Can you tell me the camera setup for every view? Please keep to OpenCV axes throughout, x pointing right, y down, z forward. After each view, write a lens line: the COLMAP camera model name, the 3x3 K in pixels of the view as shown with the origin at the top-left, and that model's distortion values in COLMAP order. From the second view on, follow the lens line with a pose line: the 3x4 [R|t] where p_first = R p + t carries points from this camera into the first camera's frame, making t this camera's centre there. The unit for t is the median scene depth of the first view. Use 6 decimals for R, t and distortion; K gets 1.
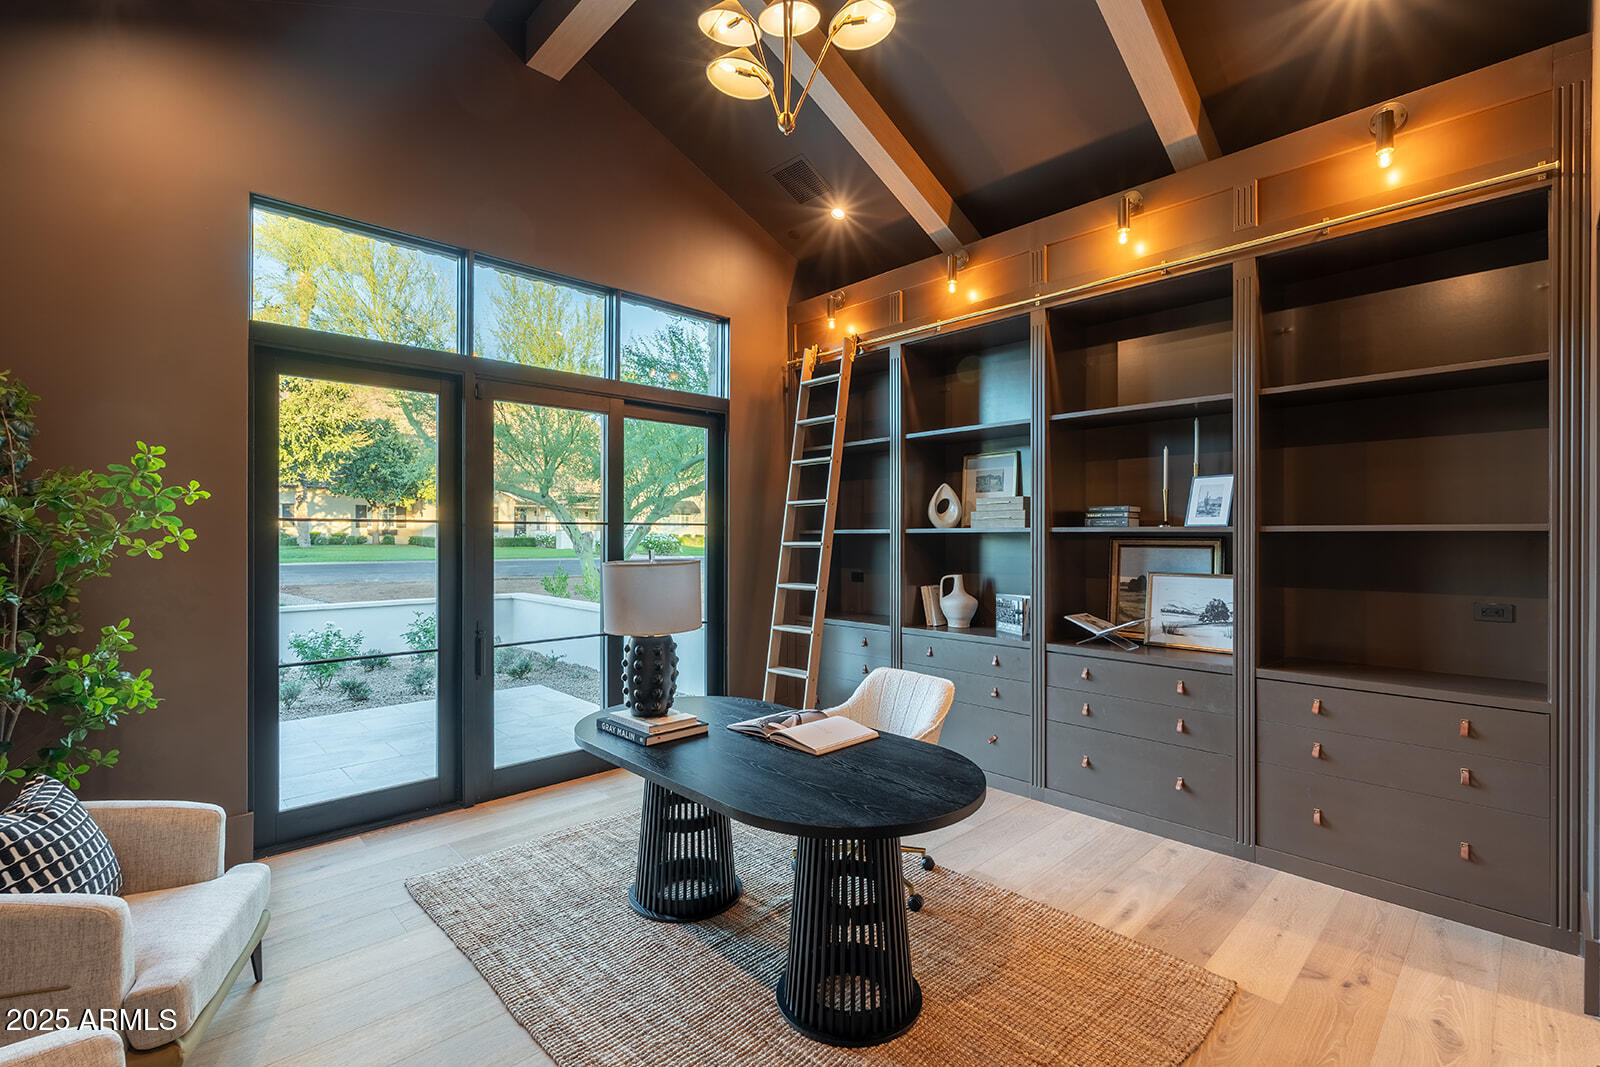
lens RADIAL K [[729.3, 0, 811.2], [0, 729.3, 537.8], [0, 0, 1]] dist [-0.000318, 0.000079]
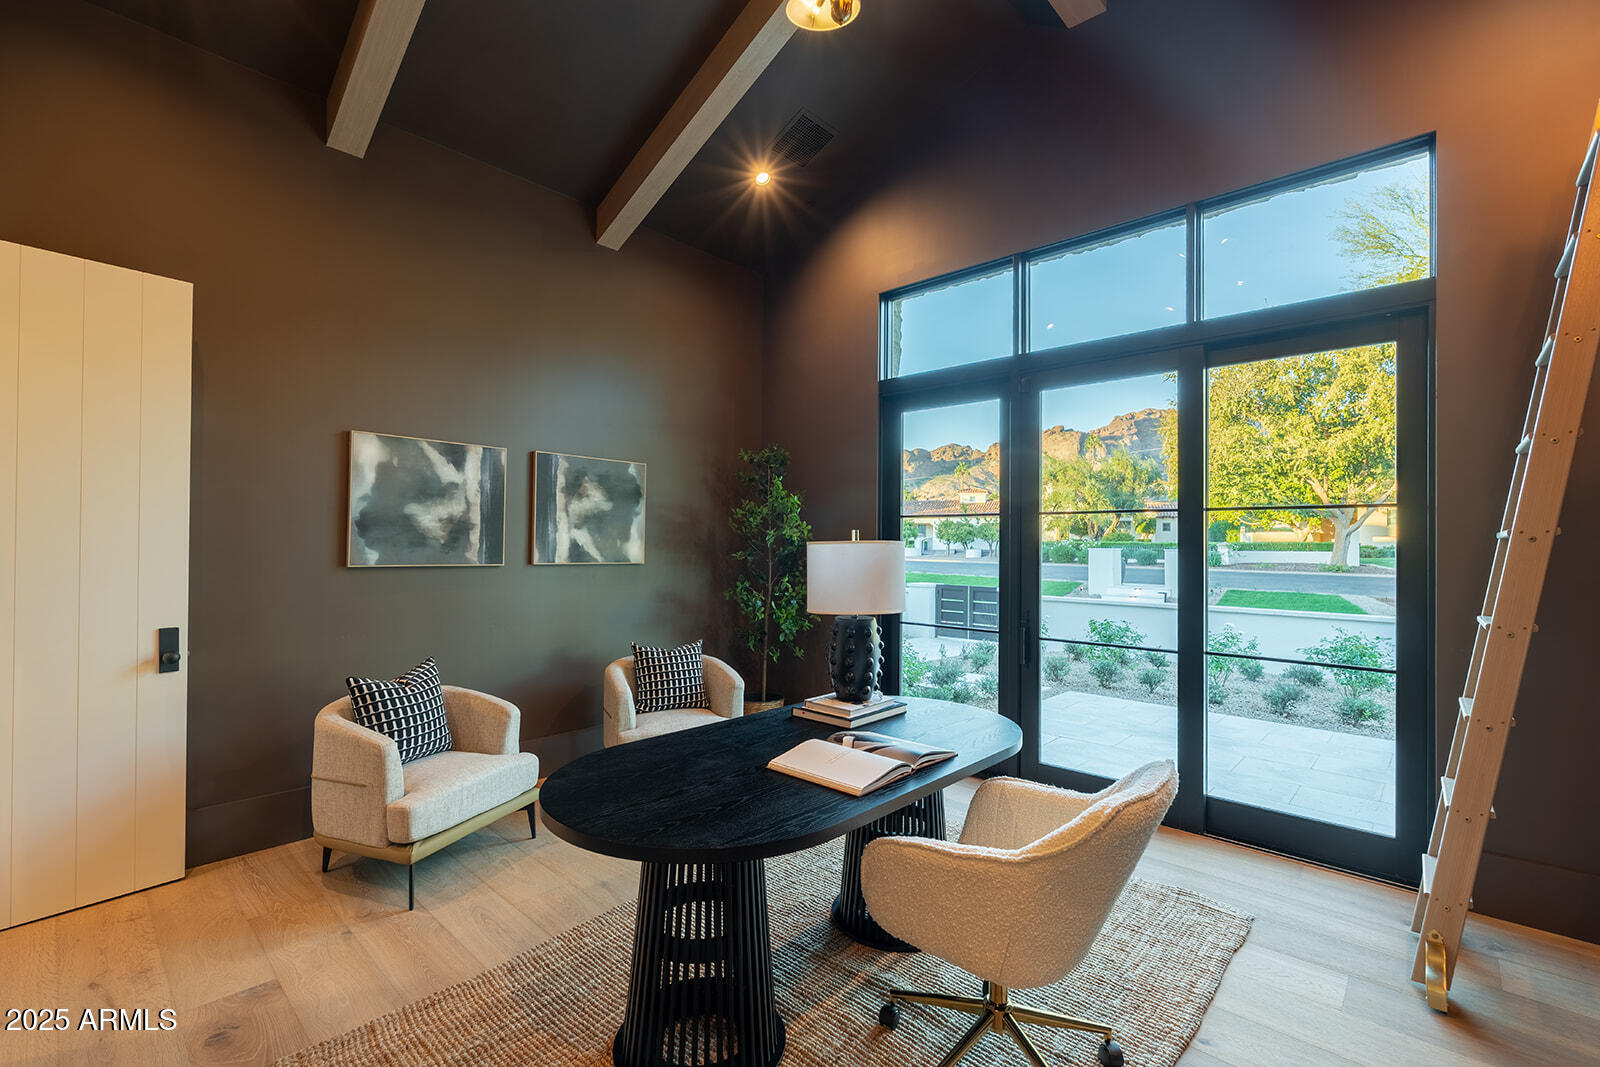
lens RADIAL K [[729.3, 0, 811.2], [0, 729.3, 537.8], [0, 0, 1]] dist [-0.000318, 0.000079]
pose [[0.029915, -0.008210, -0.999519, 0.506642], [-0.016250, 0.999830, -0.008699, 0.023972], [0.999420, 0.016502, 0.029777, 0.608037]]
